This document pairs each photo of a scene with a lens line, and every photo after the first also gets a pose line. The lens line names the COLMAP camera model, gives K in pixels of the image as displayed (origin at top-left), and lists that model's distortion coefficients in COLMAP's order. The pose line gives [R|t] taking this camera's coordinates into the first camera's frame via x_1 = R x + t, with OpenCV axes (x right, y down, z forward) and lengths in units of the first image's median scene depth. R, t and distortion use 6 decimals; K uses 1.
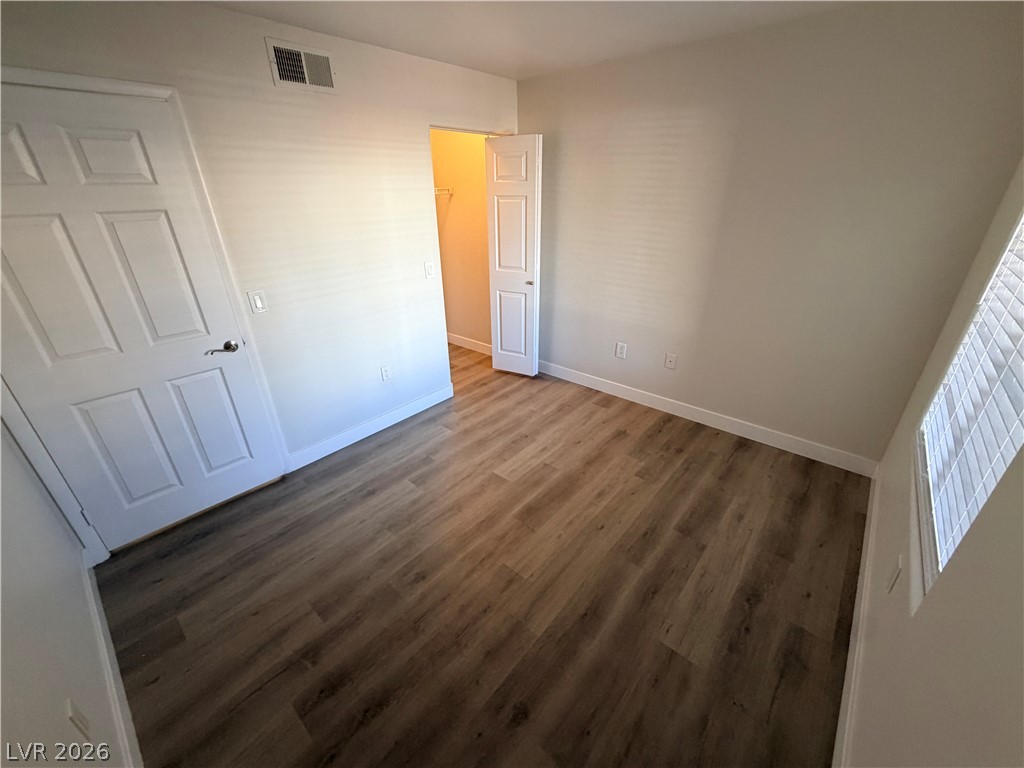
lens RADIAL K [[409.3, 0, 509.2], [0, 409.3, 384.9], [0, 0, 1]] dist [0.001744, -0.000223]
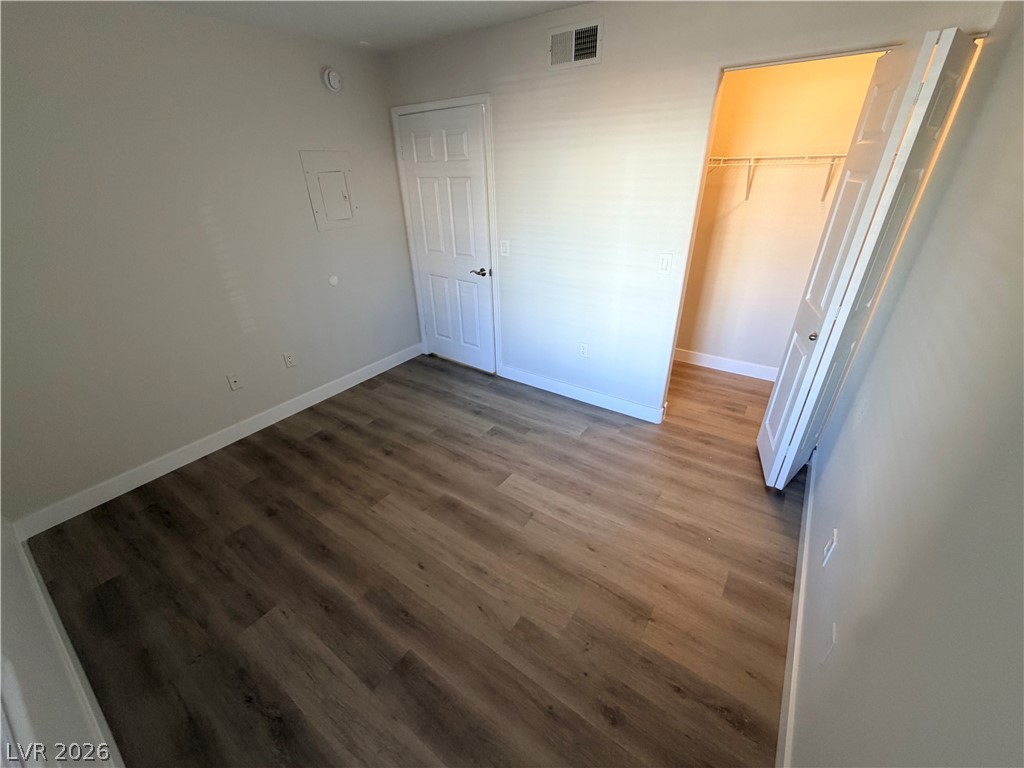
lens RADIAL K [[409.3, 0, 510.9], [0, 409.3, 384.9], [0, 0, 1]] dist [0.001744, -0.000223]
pose [[0.105181, 0.483032, -0.869262, 0.787036], [-0.408450, 0.817961, 0.405103, -0.387169], [0.906700, 0.312441, 0.283329, 0.770130]]
